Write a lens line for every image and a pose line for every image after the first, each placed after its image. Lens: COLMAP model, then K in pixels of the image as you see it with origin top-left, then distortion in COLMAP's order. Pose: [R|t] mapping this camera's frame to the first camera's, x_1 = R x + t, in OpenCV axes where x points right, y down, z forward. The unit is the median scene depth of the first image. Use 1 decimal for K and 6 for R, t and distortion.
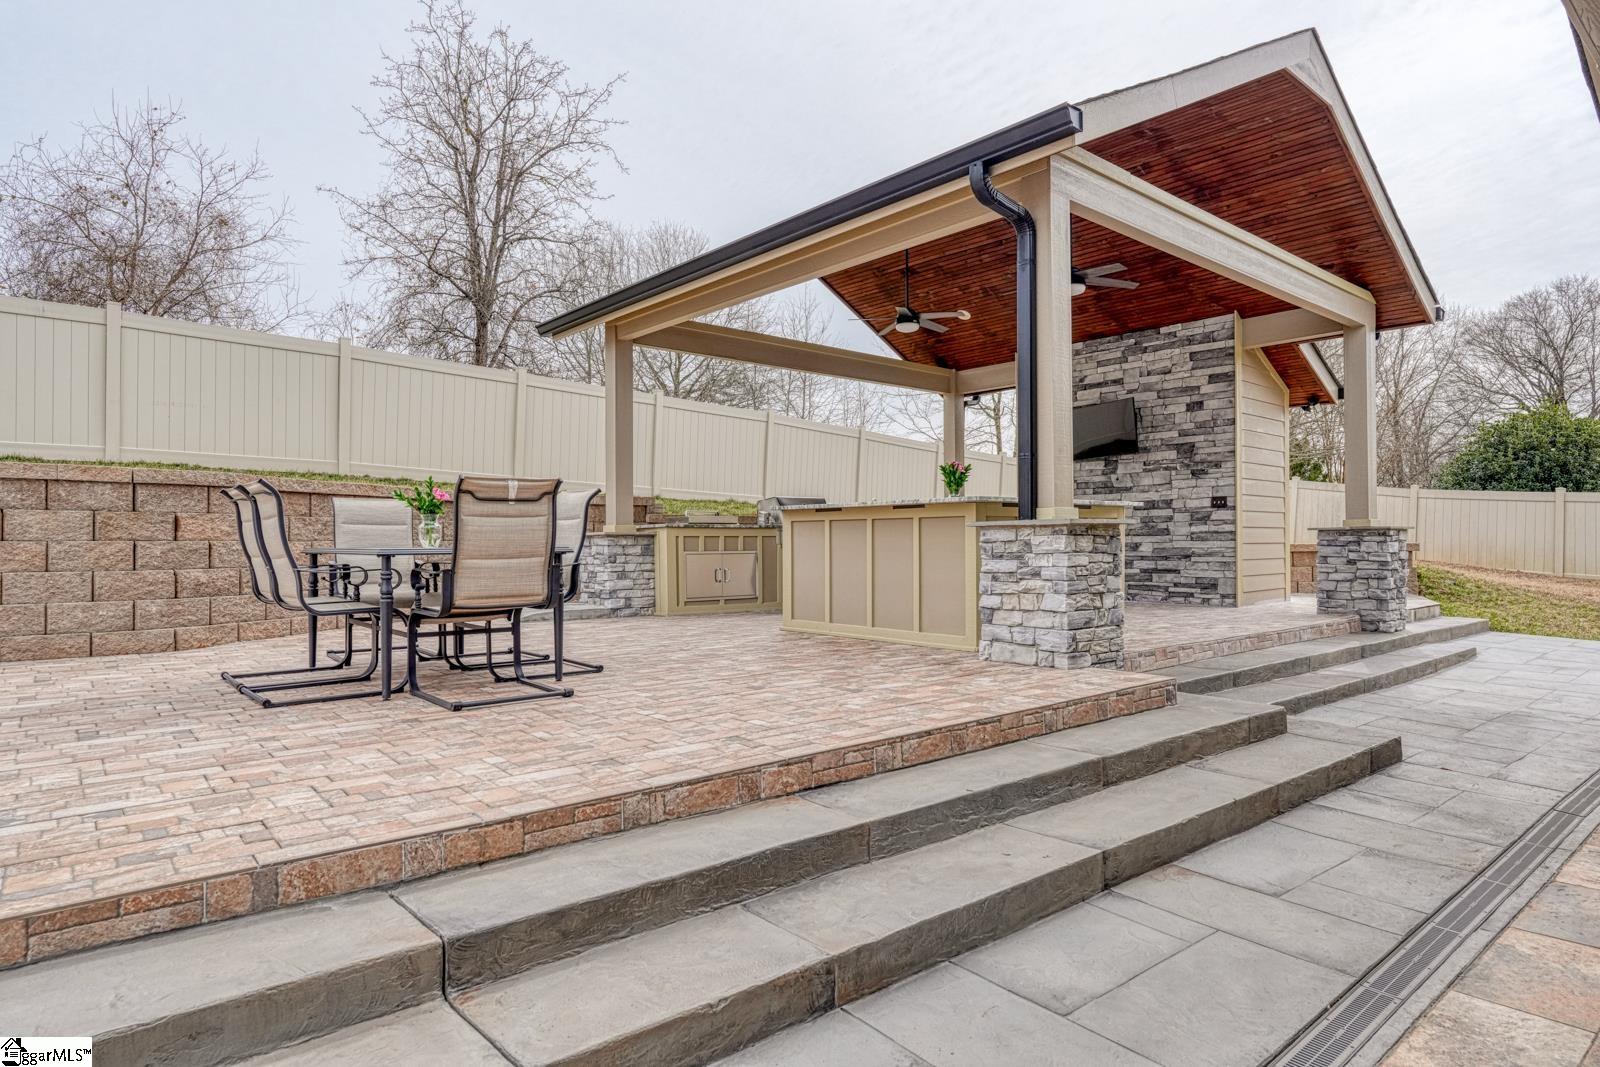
lens RADIAL K [[916.2, 0, 810.6], [0, 916.2, 533.3], [0, 0, 1]] dist [-0.000377, 0.002845]
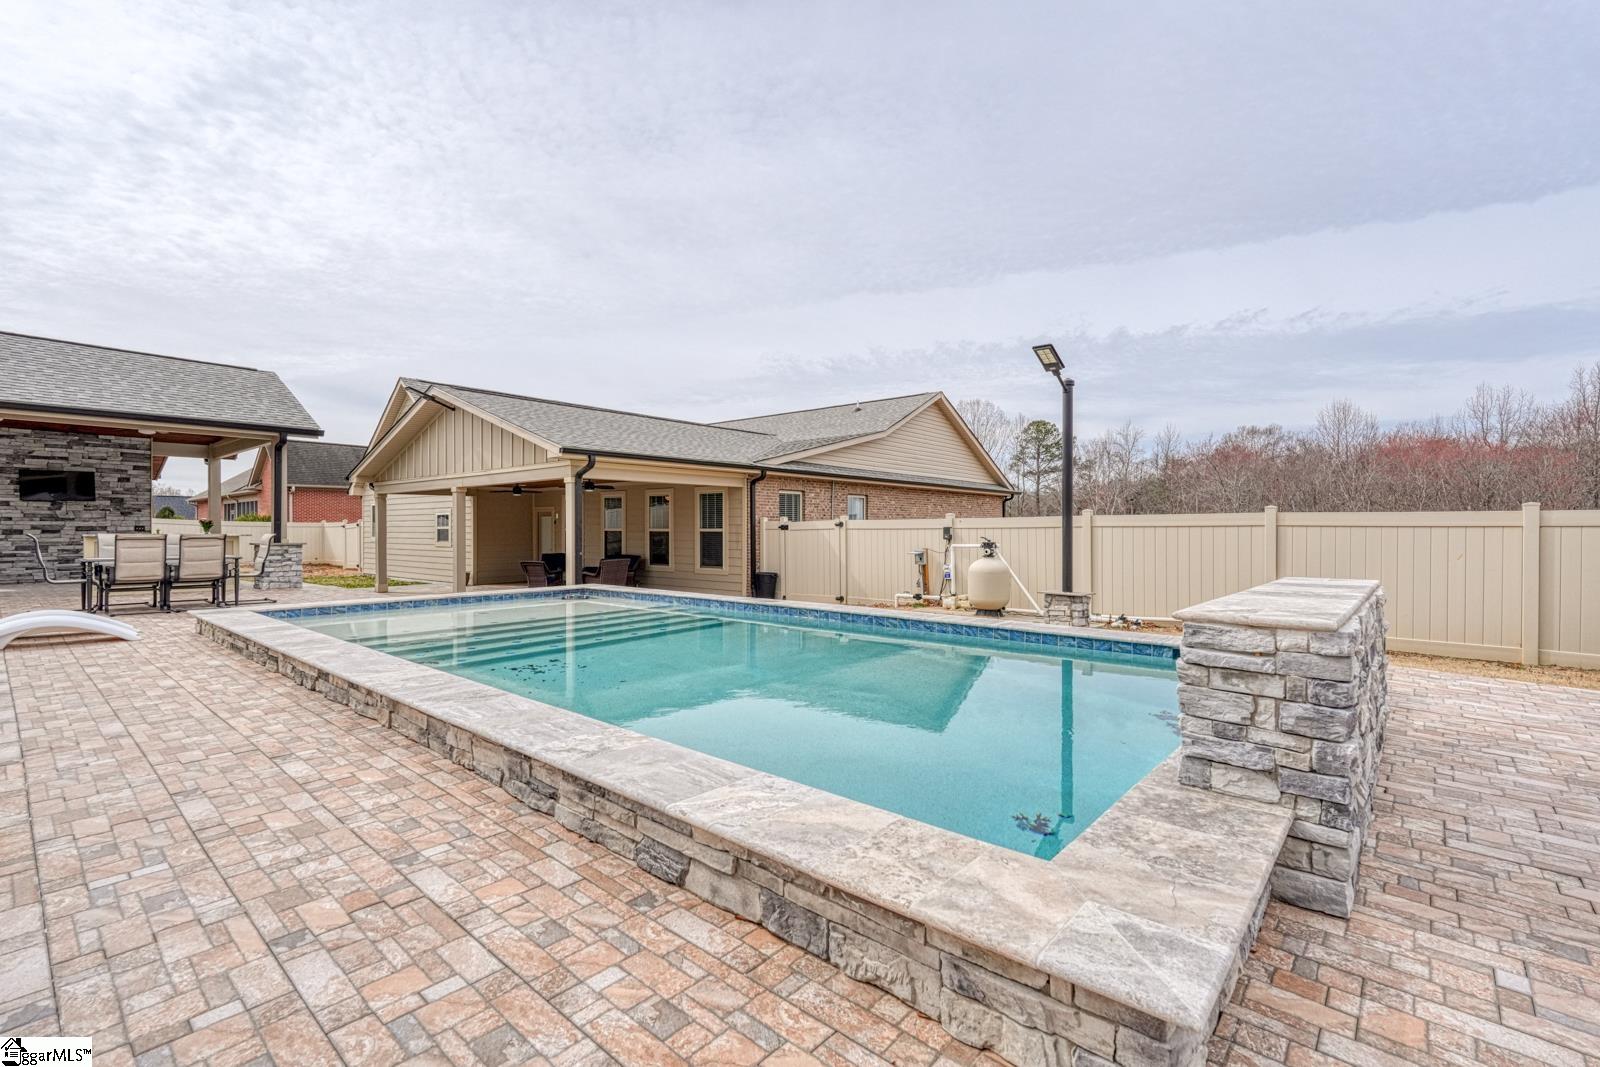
lens RADIAL K [[705.0, 0, 796.6], [0, 705.0, 533.1], [0, 0, 1]] dist [0.003710, -0.001037]
pose [[-0.152855, 0.003913, 0.988241, -1.336961], [-0.009740, 0.999938, -0.005466, -0.029285], [-0.988201, -0.010461, -0.152808, -0.212841]]
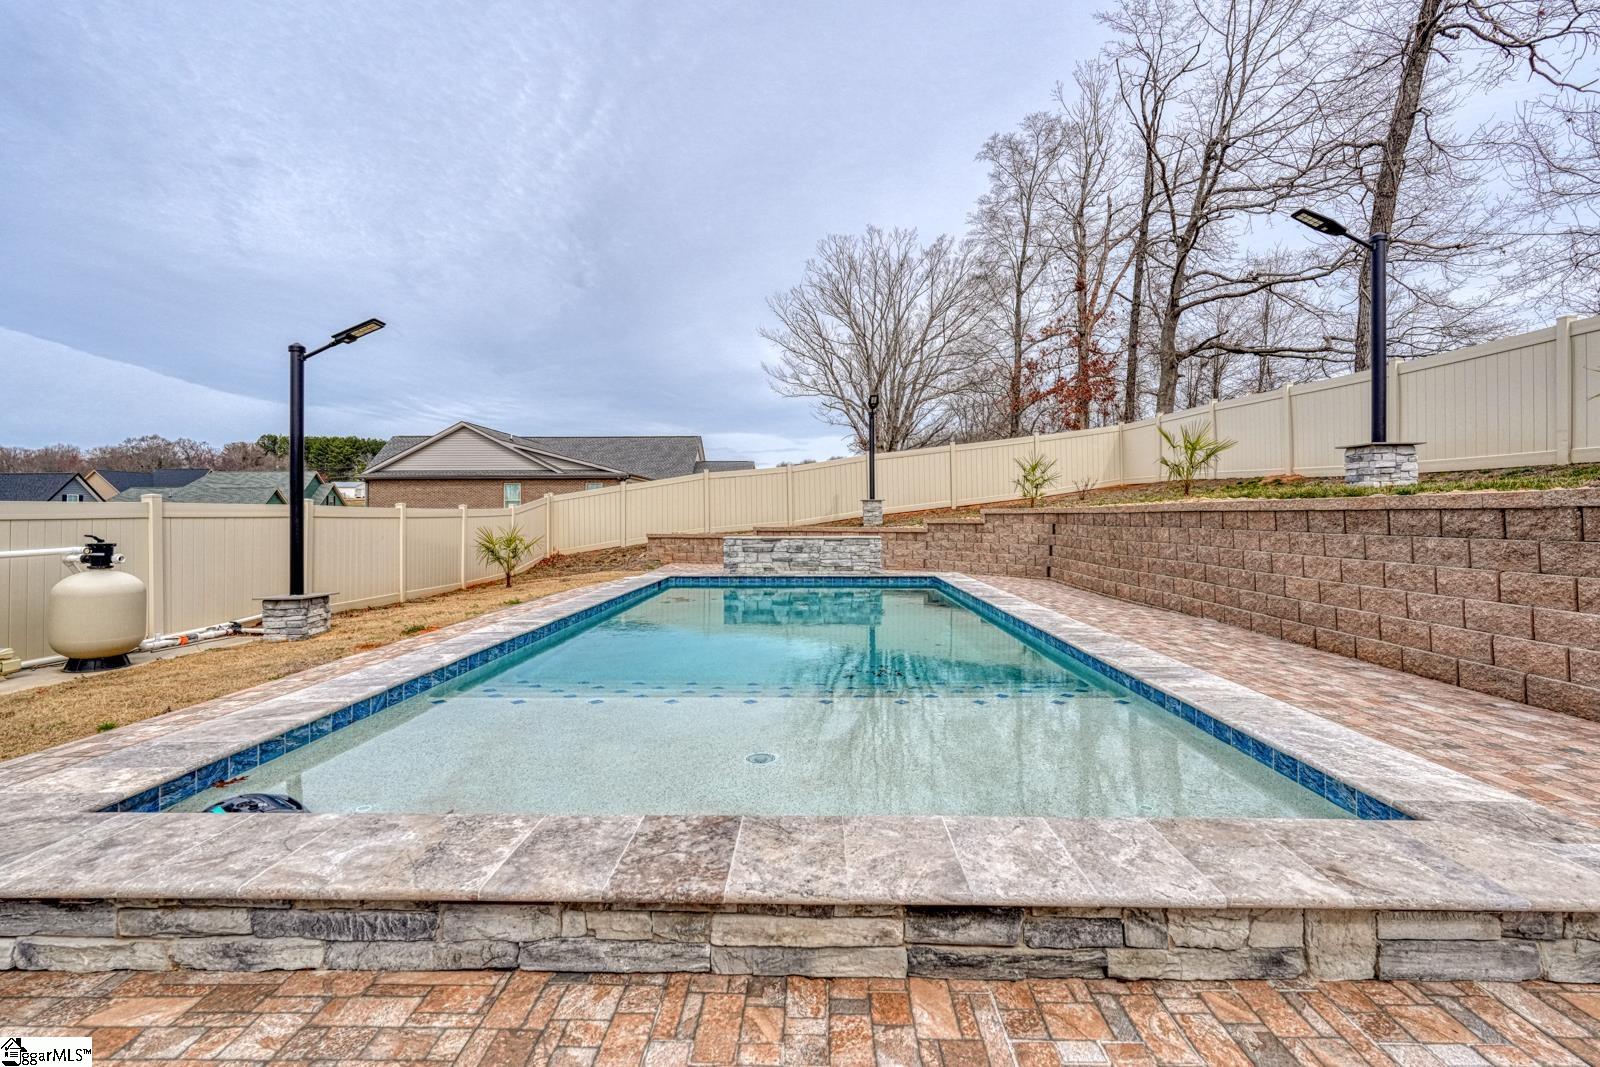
lens RADIAL K [[705.0, 0, 806.3], [0, 705.0, 511.6], [0, 0, 1]] dist [0.003710, -0.001037]
pose [[-0.651260, 0.005354, -0.758836, -0.202787], [0.017665, 0.999811, -0.008107, -0.036549], [0.758649, -0.018685, -0.651231, 0.256340]]
